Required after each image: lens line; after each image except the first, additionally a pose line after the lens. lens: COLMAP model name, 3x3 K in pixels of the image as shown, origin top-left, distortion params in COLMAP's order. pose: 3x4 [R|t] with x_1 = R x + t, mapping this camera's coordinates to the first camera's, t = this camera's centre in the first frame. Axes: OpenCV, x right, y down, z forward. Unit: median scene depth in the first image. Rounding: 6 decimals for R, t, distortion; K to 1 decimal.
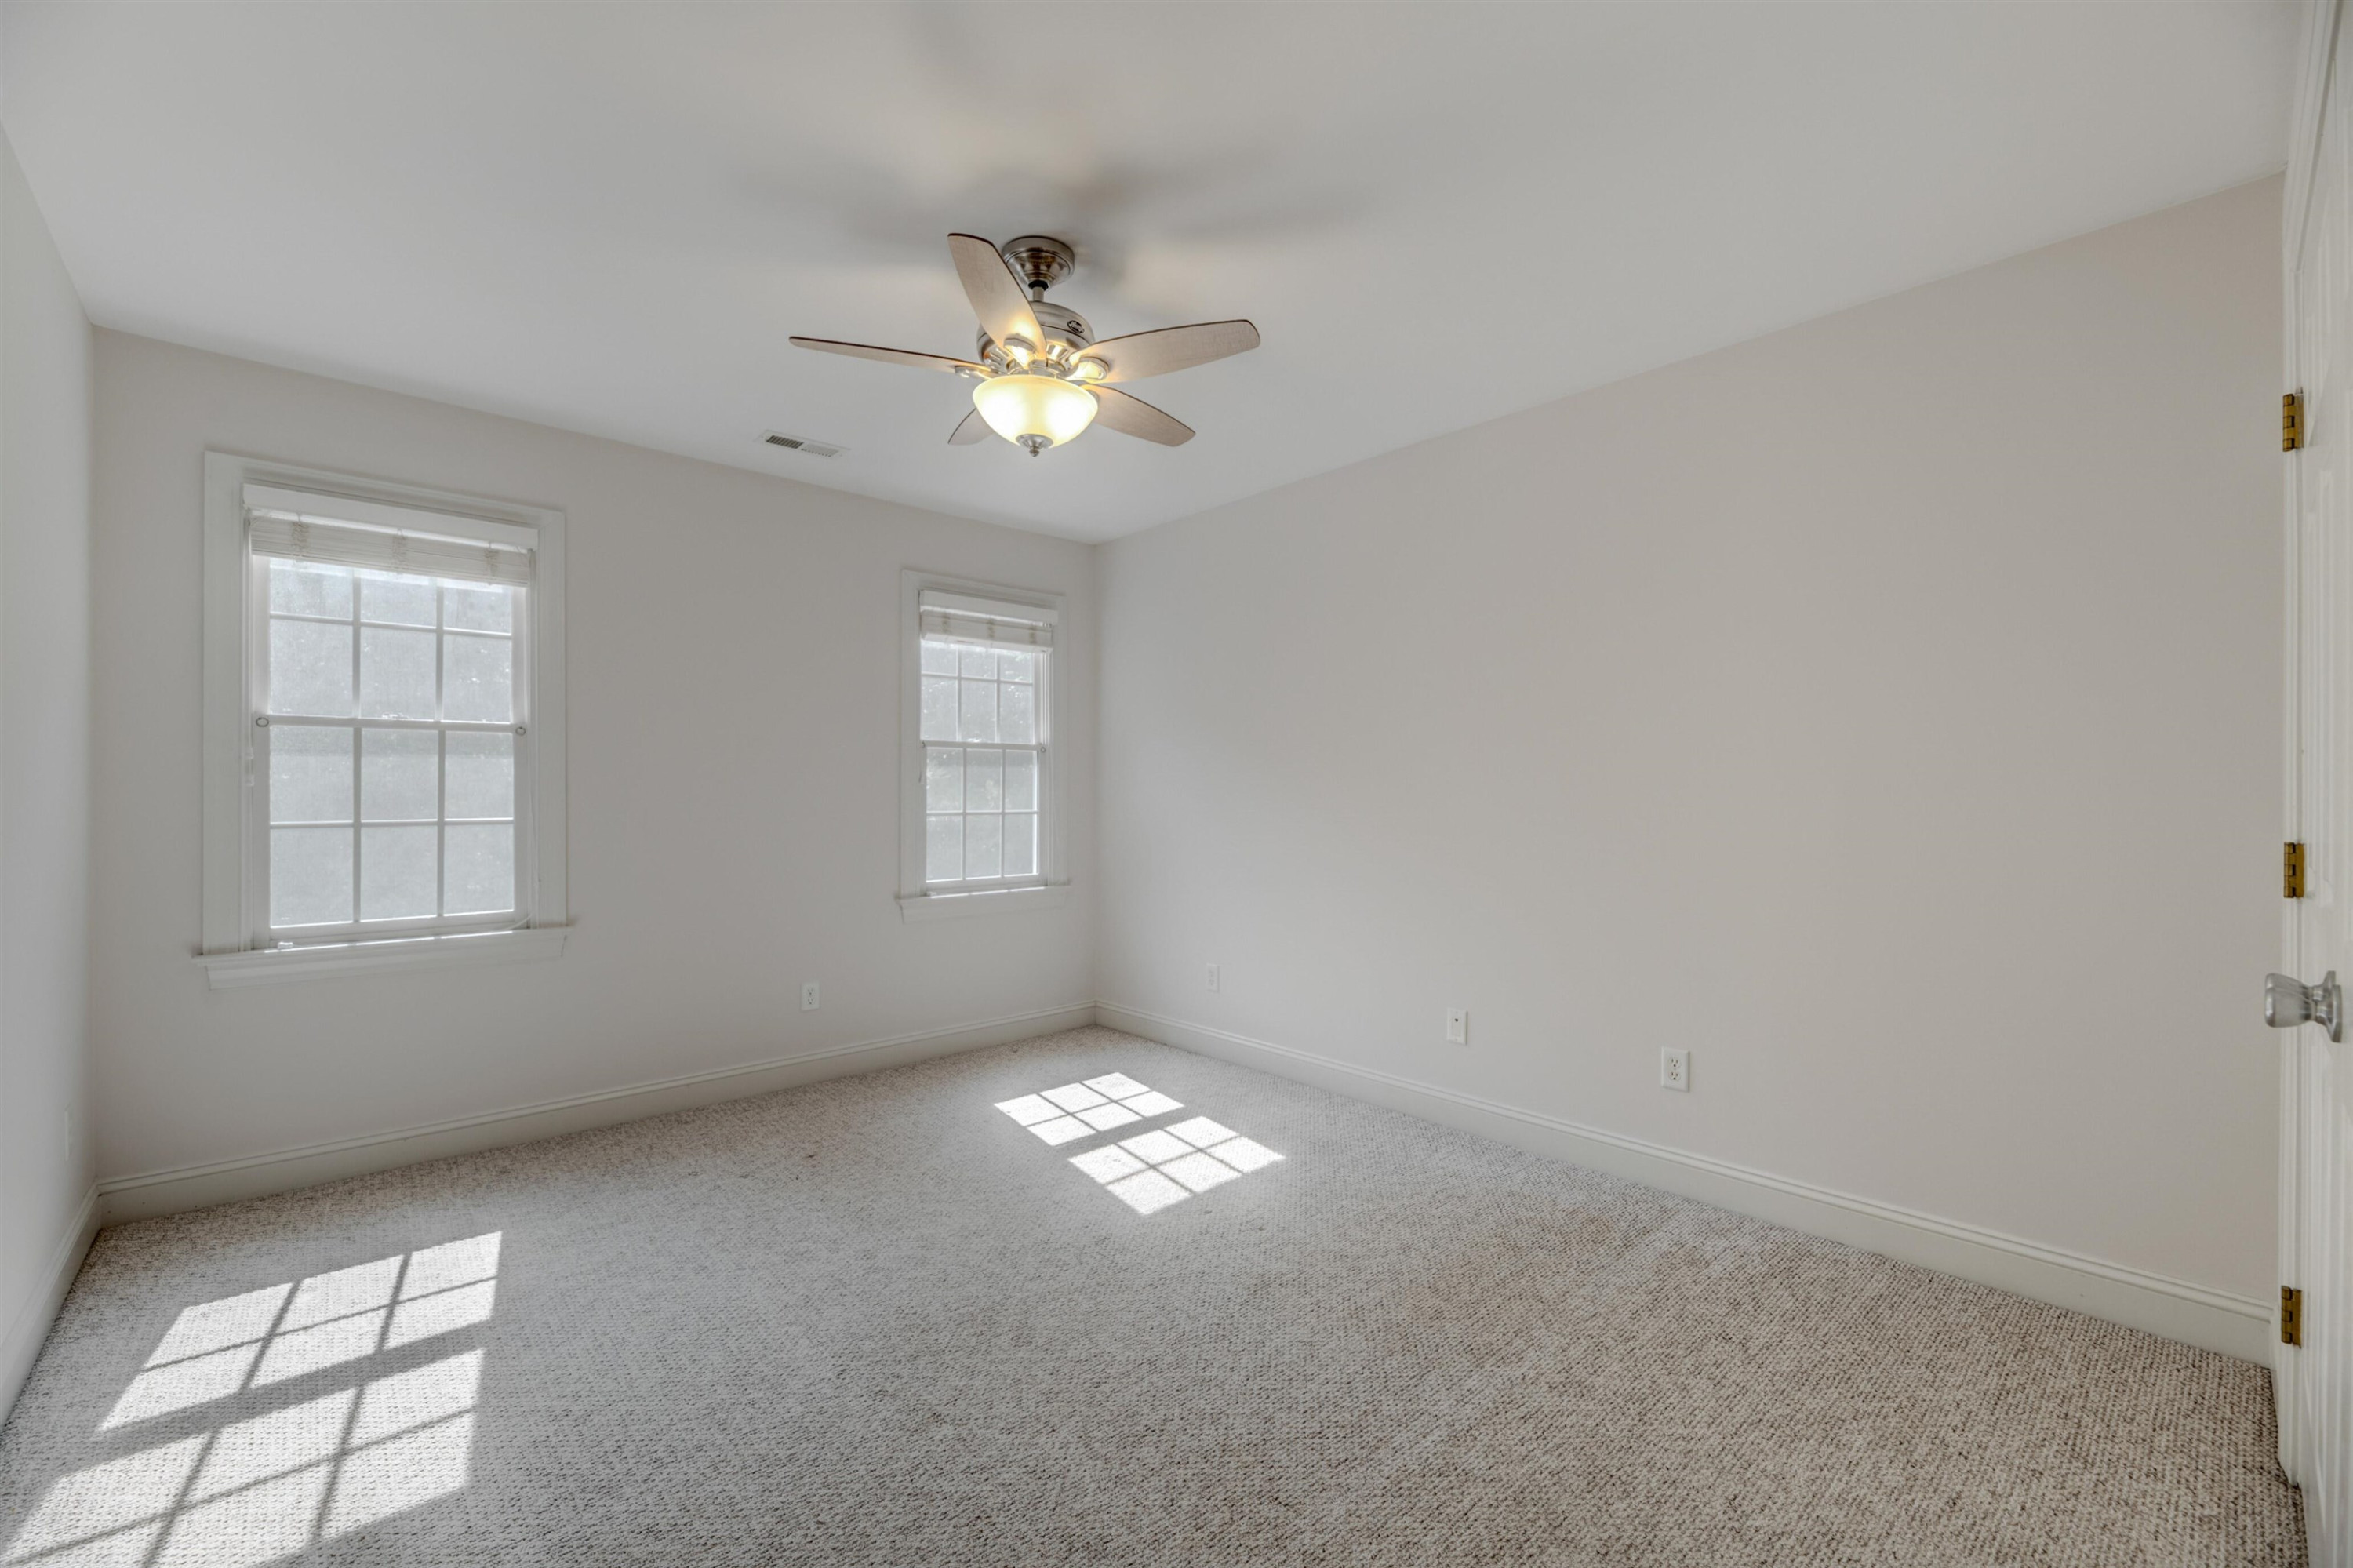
lens RADIAL K [[955.3, 0, 1175.9], [0, 955.3, 781.6], [0, 0, 1]] dist [0.009409, -0.005947]
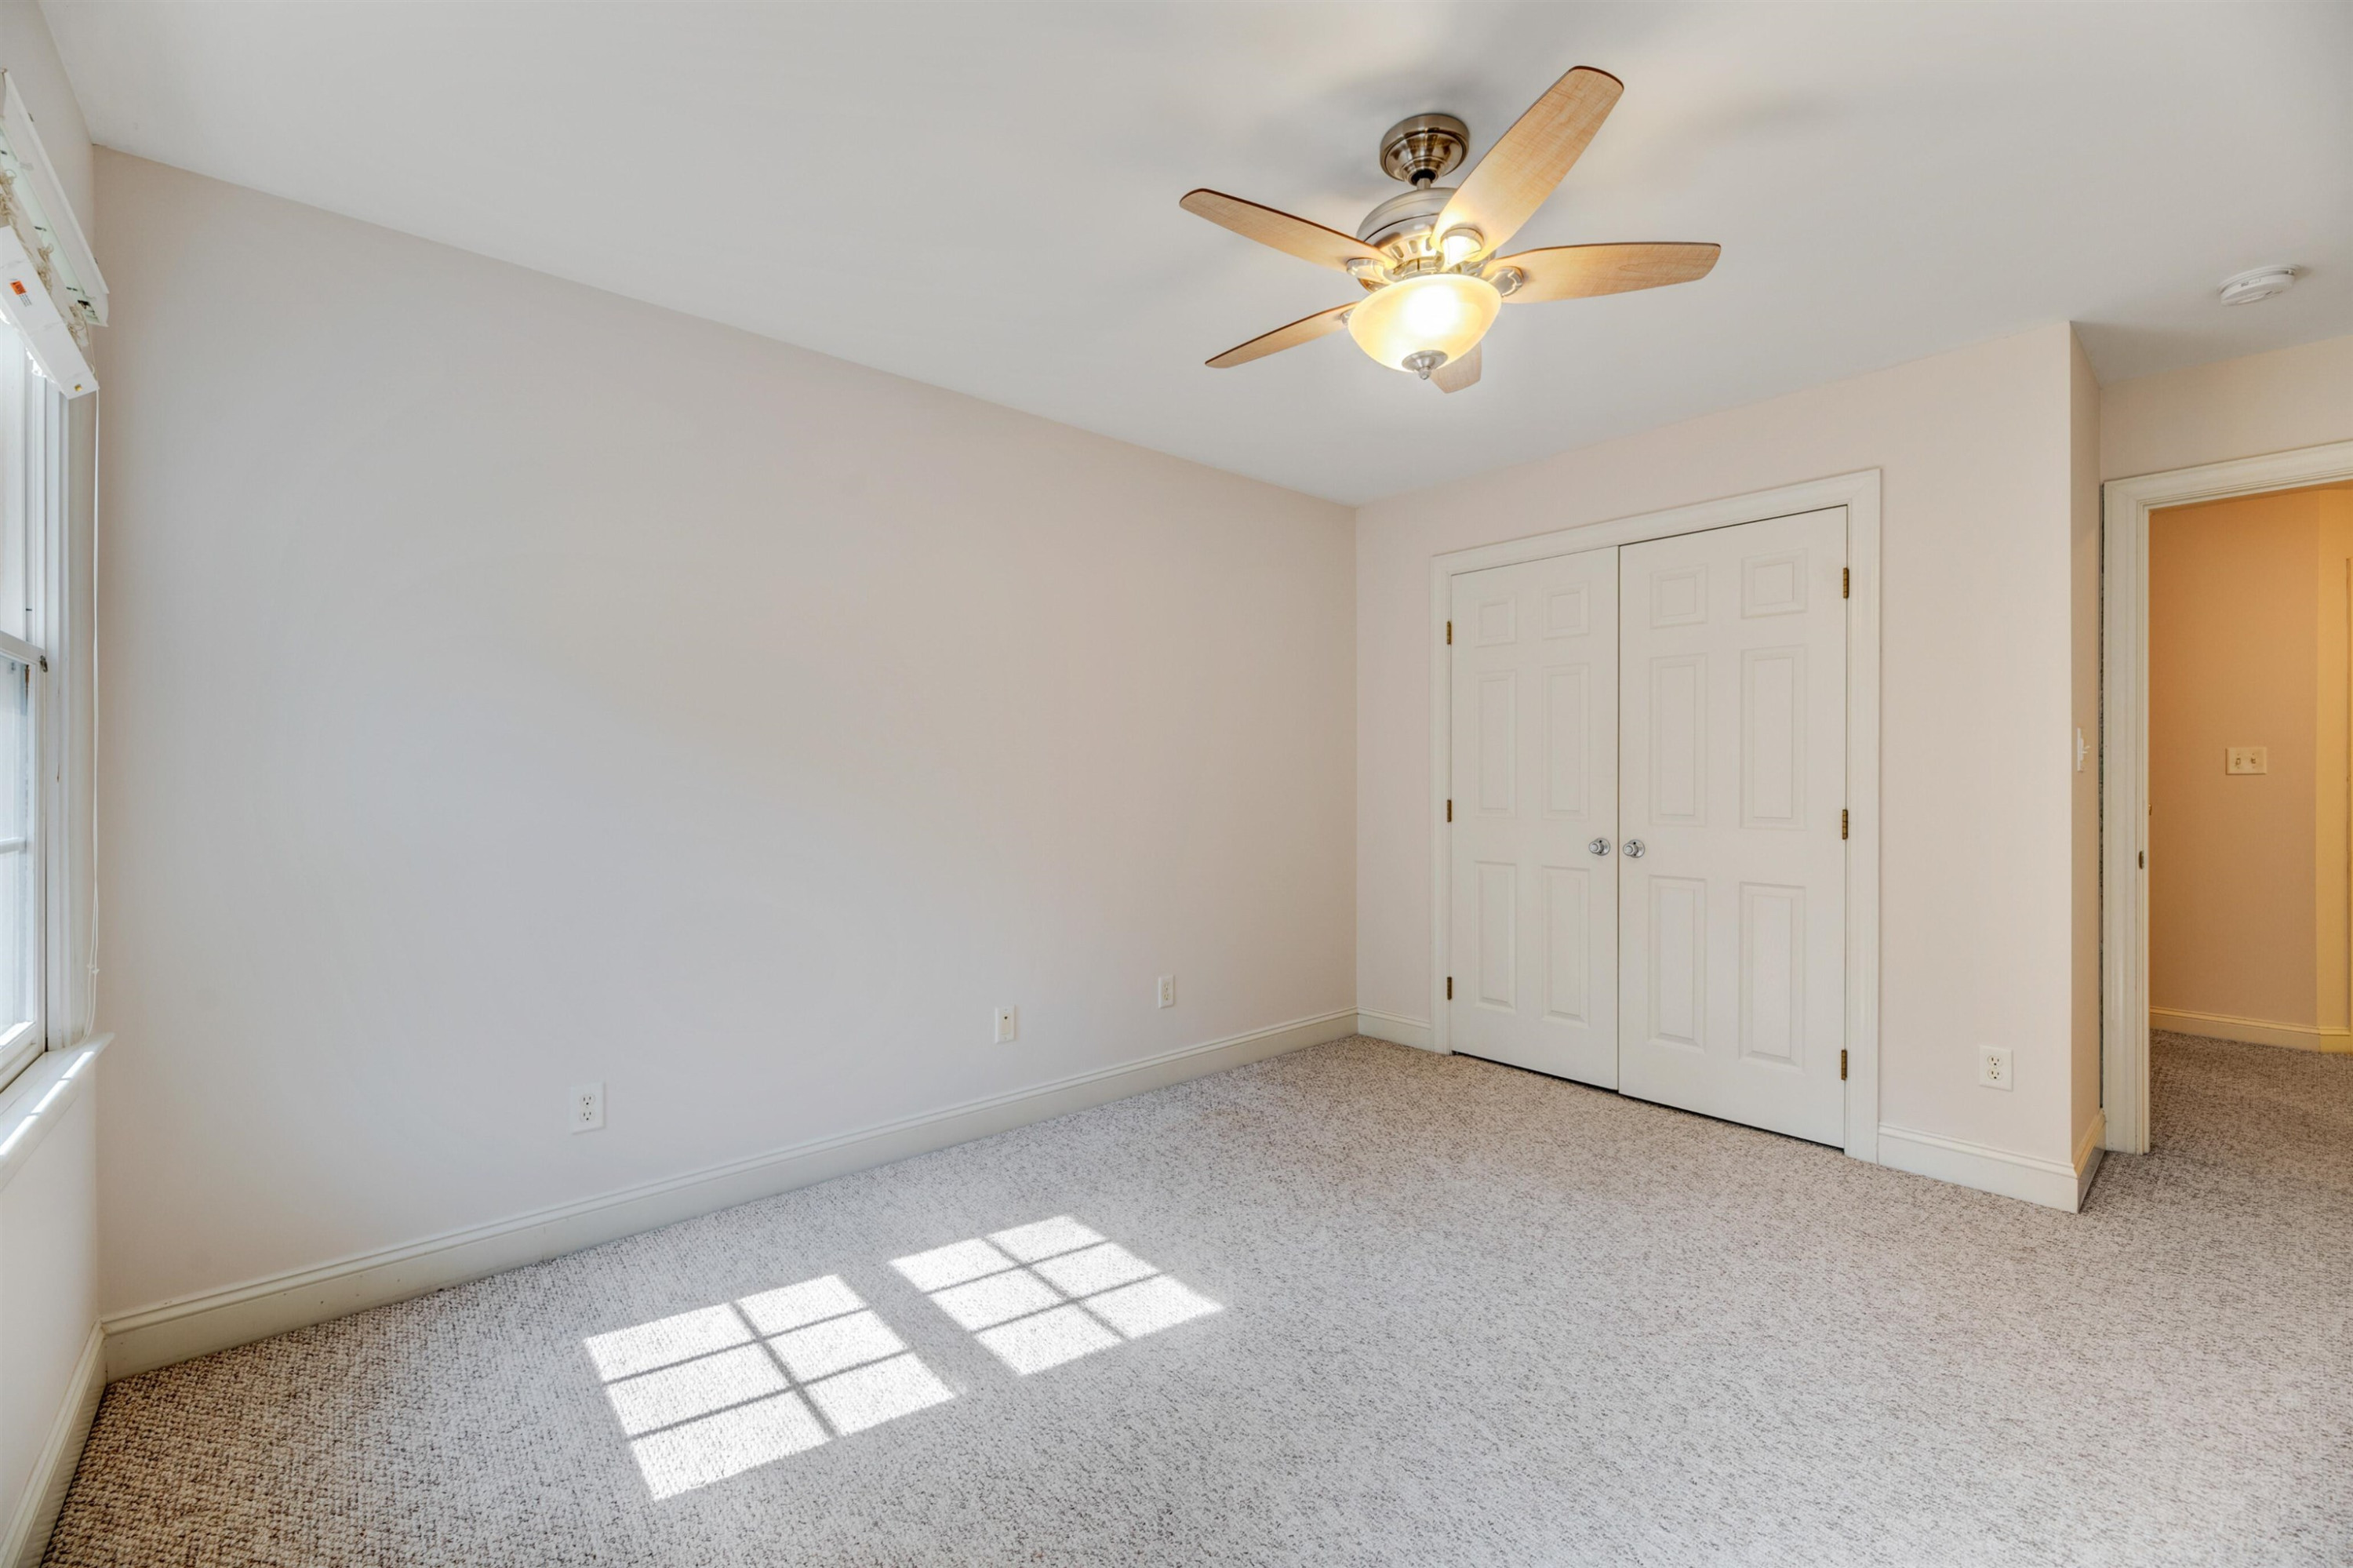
lens RADIAL K [[955.3, 0, 1175.9], [0, 955.3, 781.6], [0, 0, 1]] dist [0.009409, -0.005947]
pose [[0.022197, -0.005073, 0.999741, -0.712601], [-0.014218, 0.999884, 0.005389, 0.004398], [-0.999653, -0.014334, 0.022122, 0.871385]]
